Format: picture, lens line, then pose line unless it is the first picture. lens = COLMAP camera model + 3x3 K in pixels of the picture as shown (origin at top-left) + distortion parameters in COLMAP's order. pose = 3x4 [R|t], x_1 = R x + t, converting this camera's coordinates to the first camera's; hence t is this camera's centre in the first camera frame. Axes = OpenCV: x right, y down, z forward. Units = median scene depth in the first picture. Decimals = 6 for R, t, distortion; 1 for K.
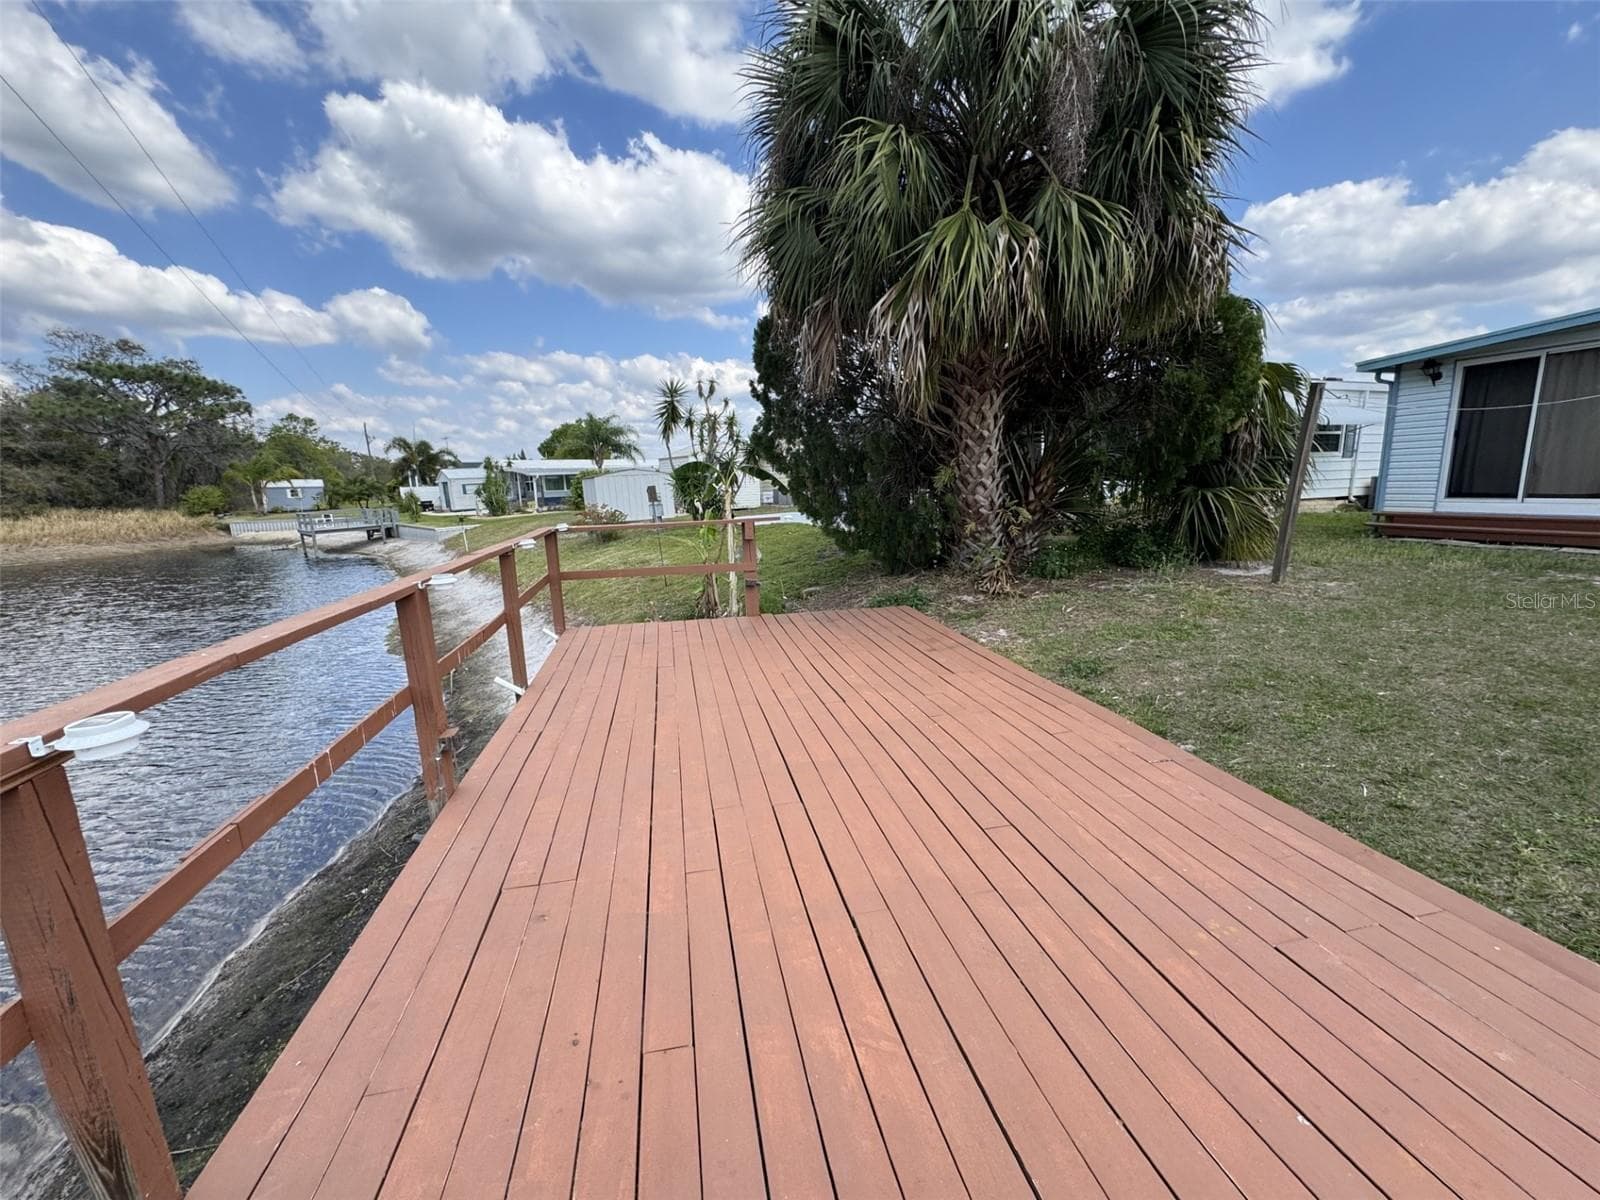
lens RADIAL K [[634.6, 0, 799.4], [0, 634.6, 601.0], [0, 0, 1]] dist [-0.001123, -0.000611]
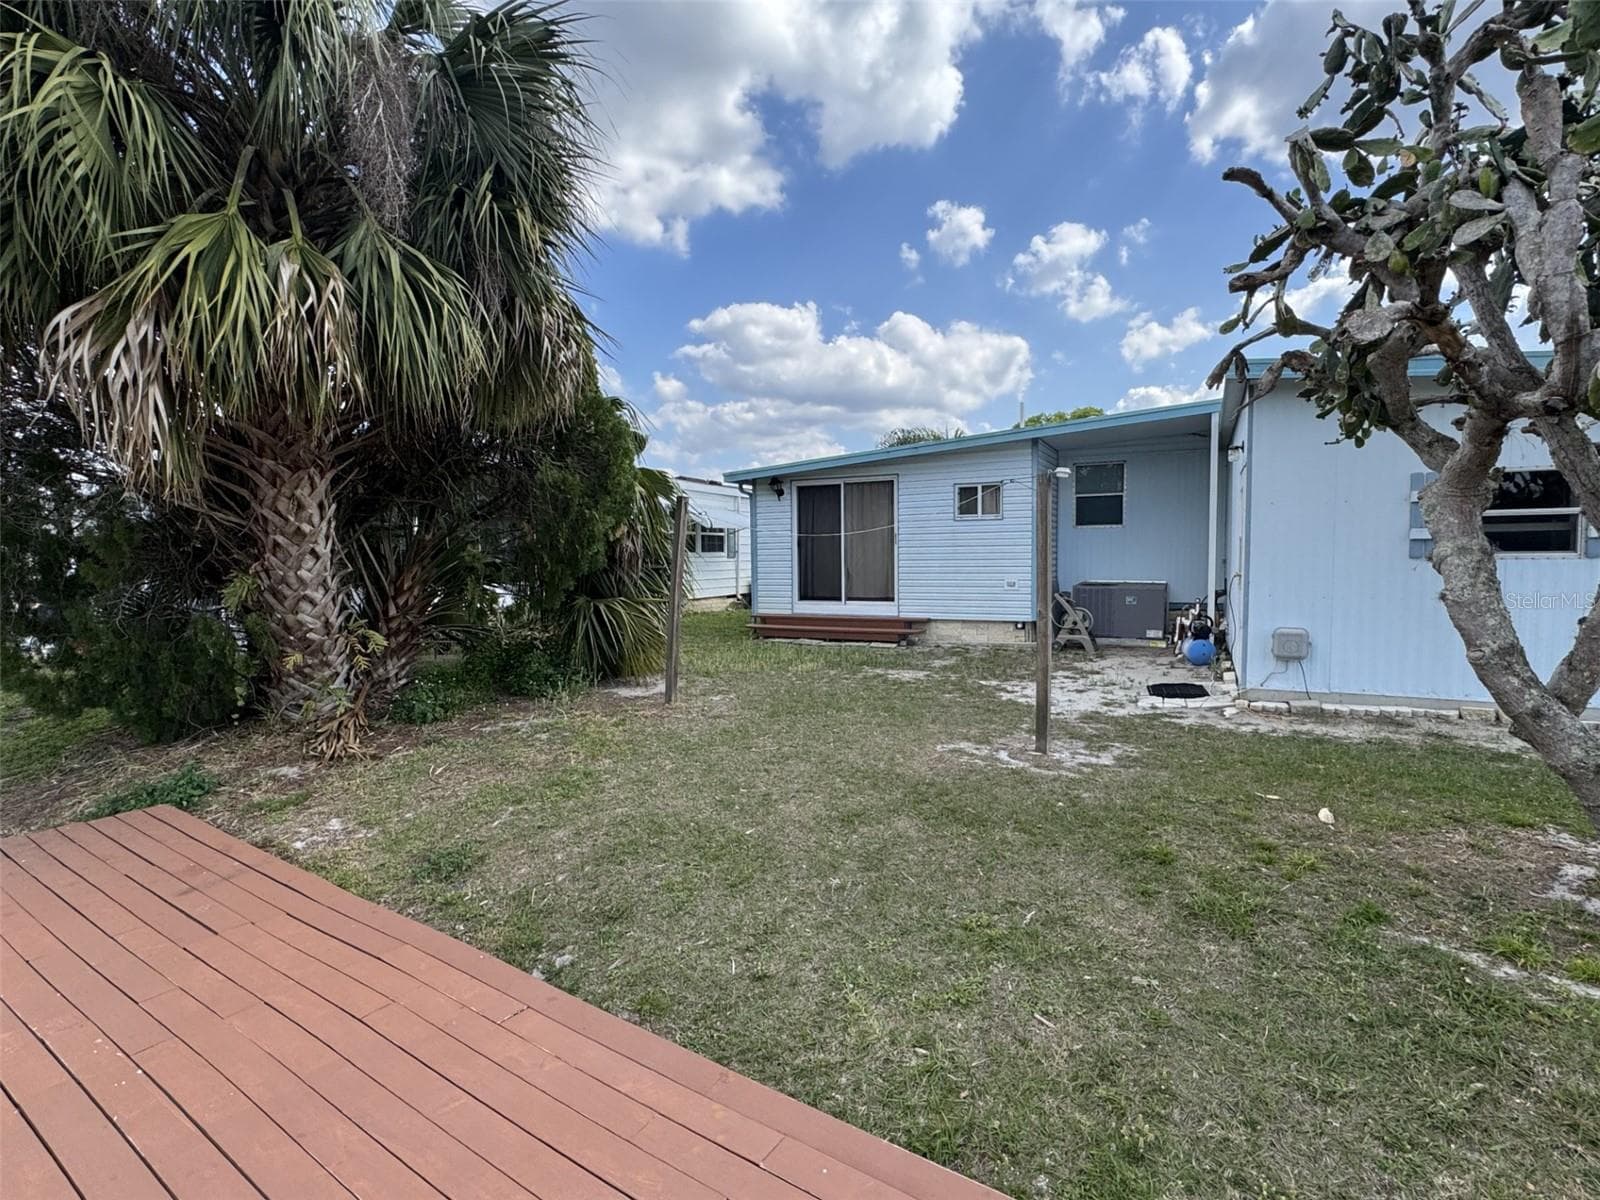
lens RADIAL K [[791.5, 0, 801.5], [0, 791.5, 602.8], [0, 0, 1]] dist [-0.002866, 0.000418]
pose [[0.714126, -0.019291, 0.699751, 0.096302], [0.118640, 0.988494, -0.093826, -0.047924], [-0.689890, 0.150022, 0.708198, 0.031921]]
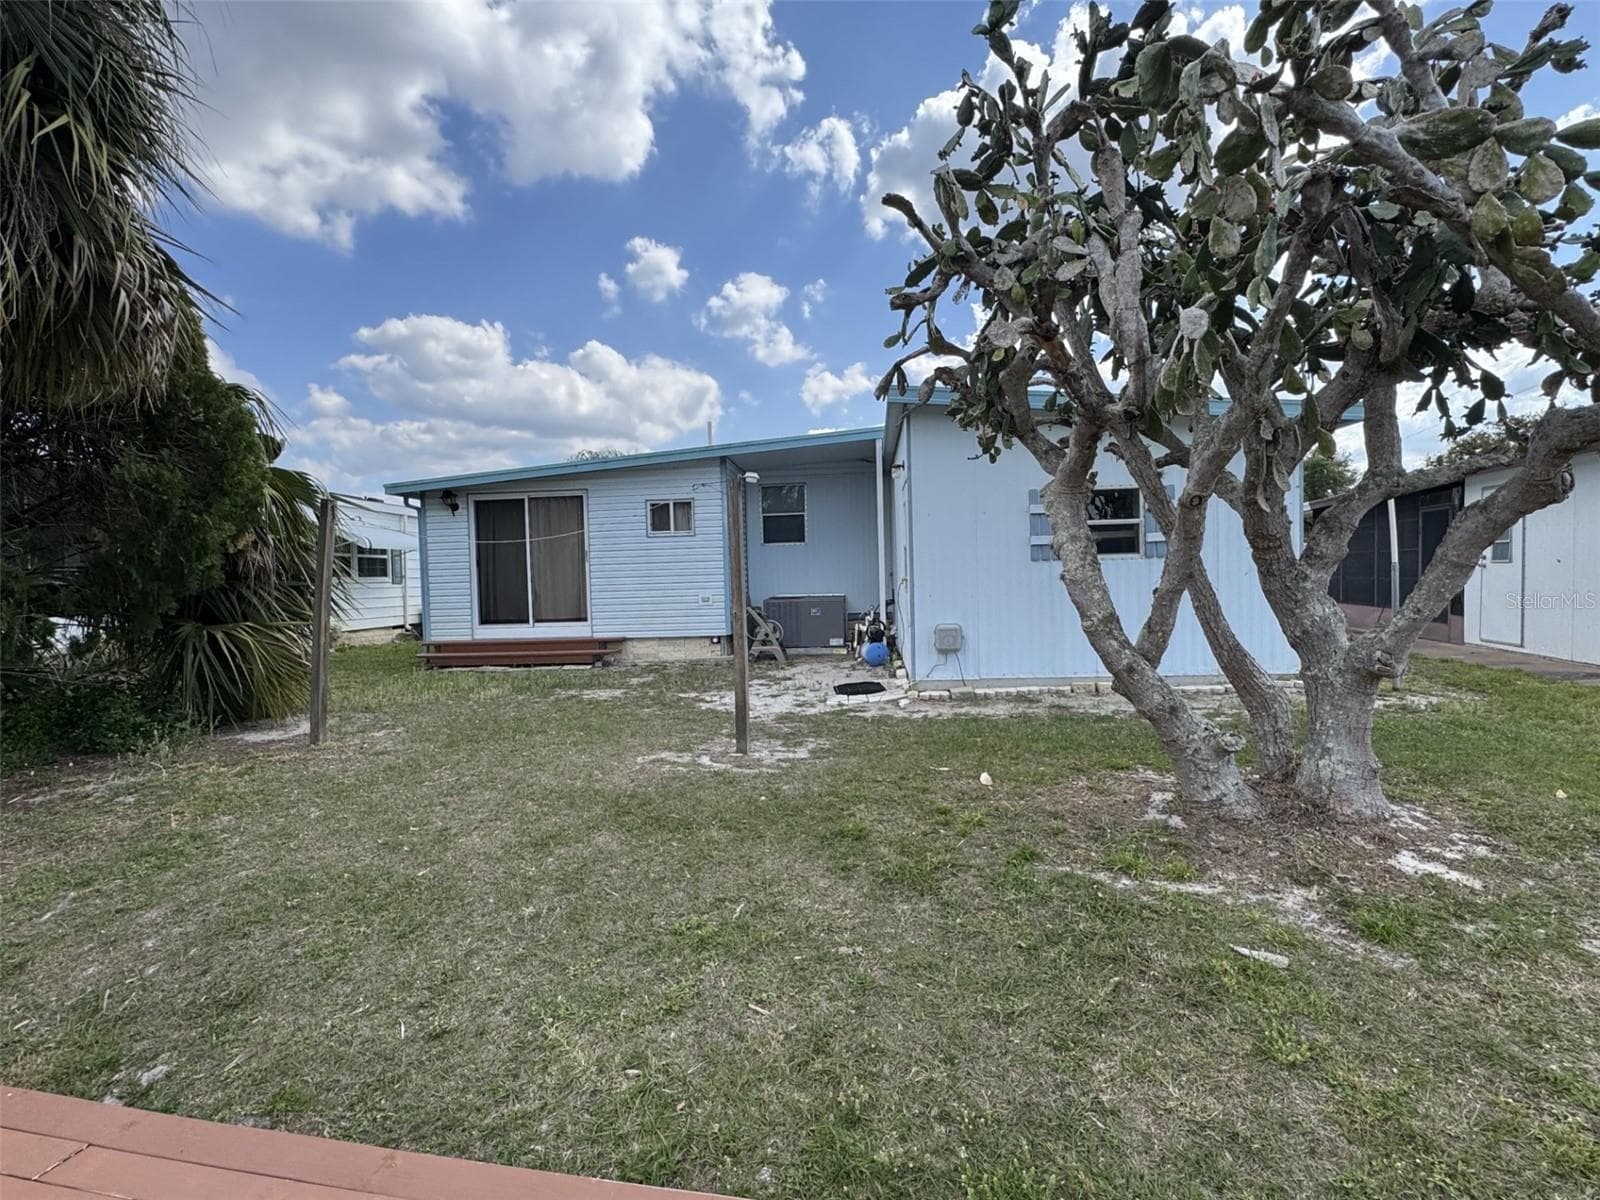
lens RADIAL K [[791.5, 0, 804.6], [0, 791.5, 603.6], [0, 0, 1]] dist [-0.002866, 0.000418]
pose [[0.398906, -0.010739, 0.916929, 0.117465], [0.185054, 0.980301, -0.069026, -0.022138], [-0.898125, 0.197217, 0.393035, 0.053083]]
